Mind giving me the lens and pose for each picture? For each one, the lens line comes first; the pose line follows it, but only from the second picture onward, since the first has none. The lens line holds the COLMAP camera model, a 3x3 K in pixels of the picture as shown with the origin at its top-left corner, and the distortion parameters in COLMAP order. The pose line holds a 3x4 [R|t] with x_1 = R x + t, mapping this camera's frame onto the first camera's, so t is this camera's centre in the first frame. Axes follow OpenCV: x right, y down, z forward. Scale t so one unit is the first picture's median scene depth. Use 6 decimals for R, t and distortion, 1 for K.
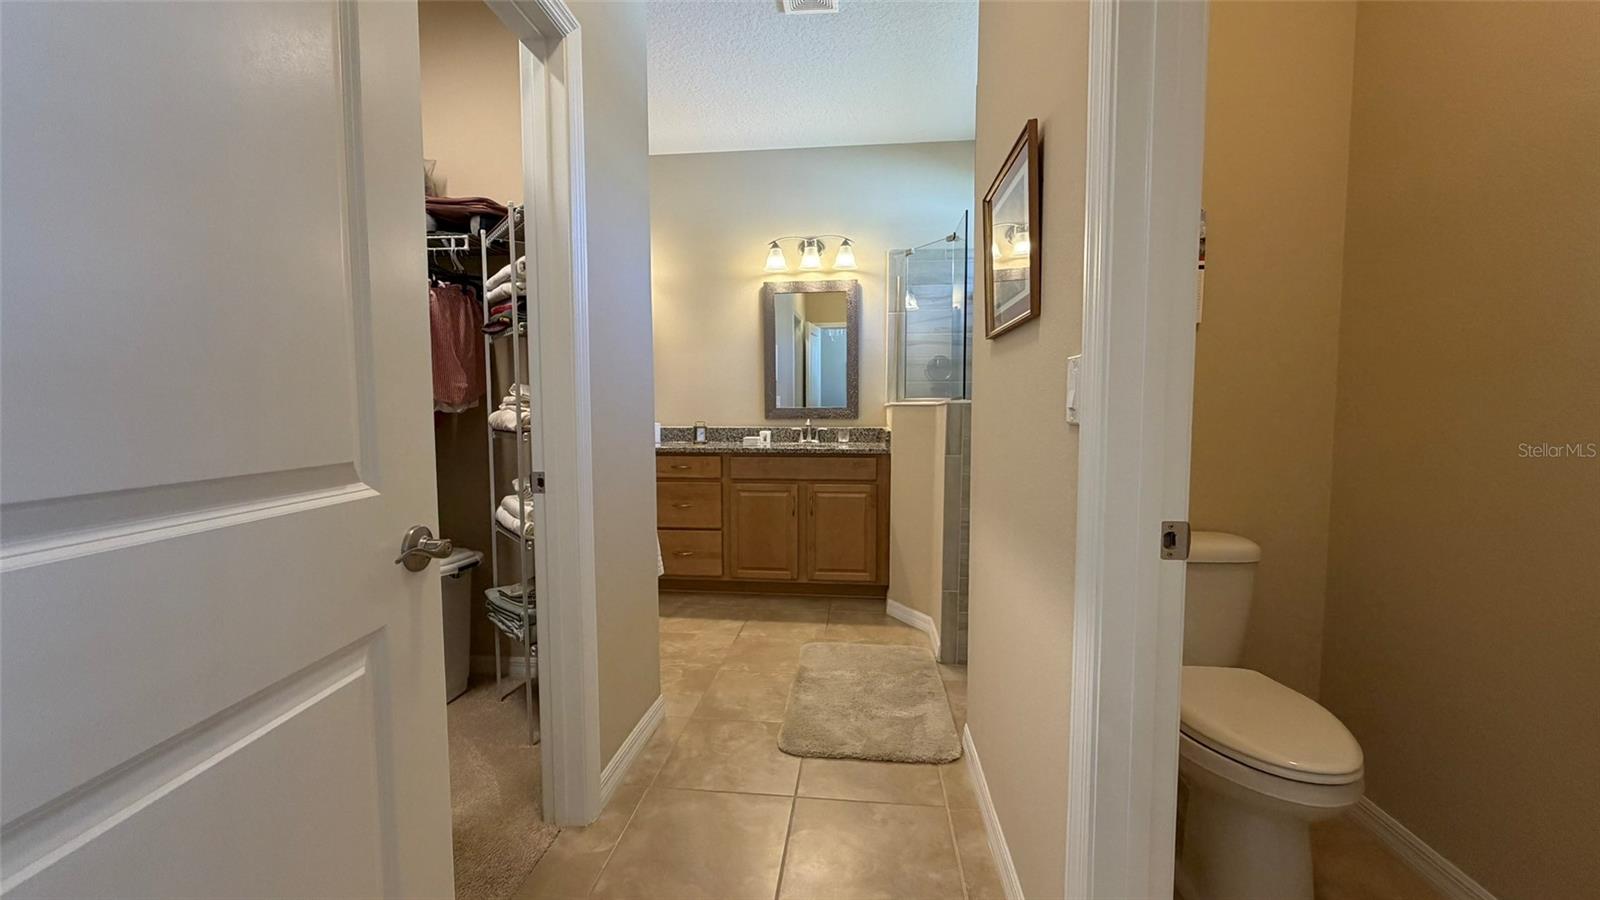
lens RADIAL K [[631.8, 0, 799.6], [0, 631.8, 451.7], [0, 0, 1]] dist [-0.002199, -0.000214]
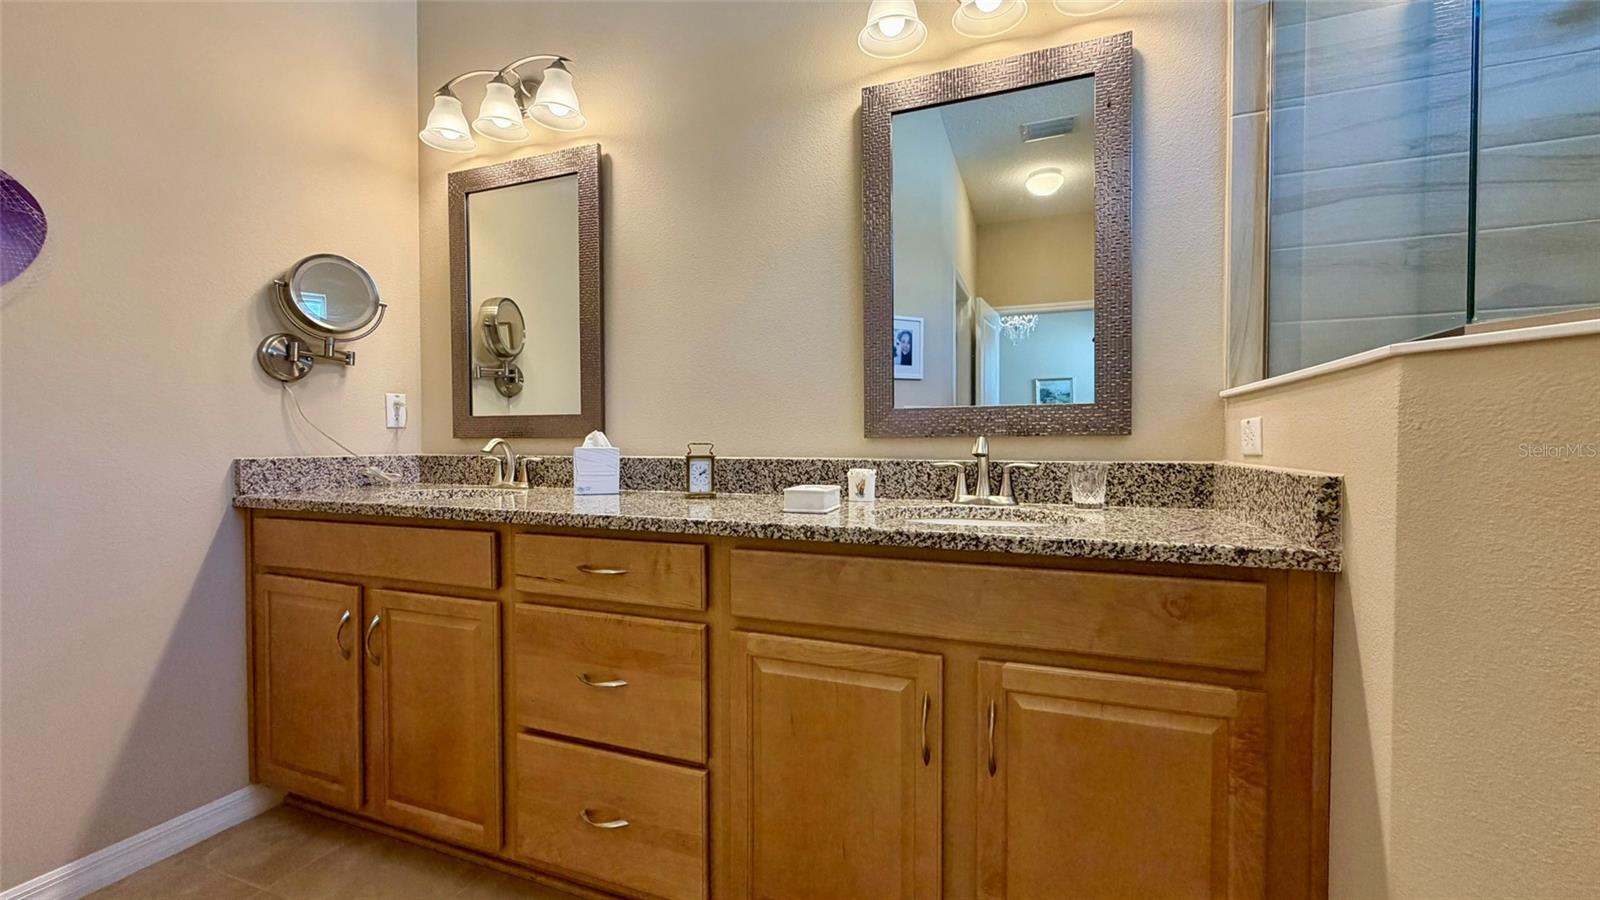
lens RADIAL K [[631.8, 0, 796.6], [0, 631.8, 449.8], [0, 0, 1]] dist [-0.002199, -0.000214]
pose [[0.964171, 0.003255, -0.265262, 0.008319], [-0.017372, 0.998553, -0.050889, -0.024470], [0.264713, 0.053674, 0.962832, 0.638291]]
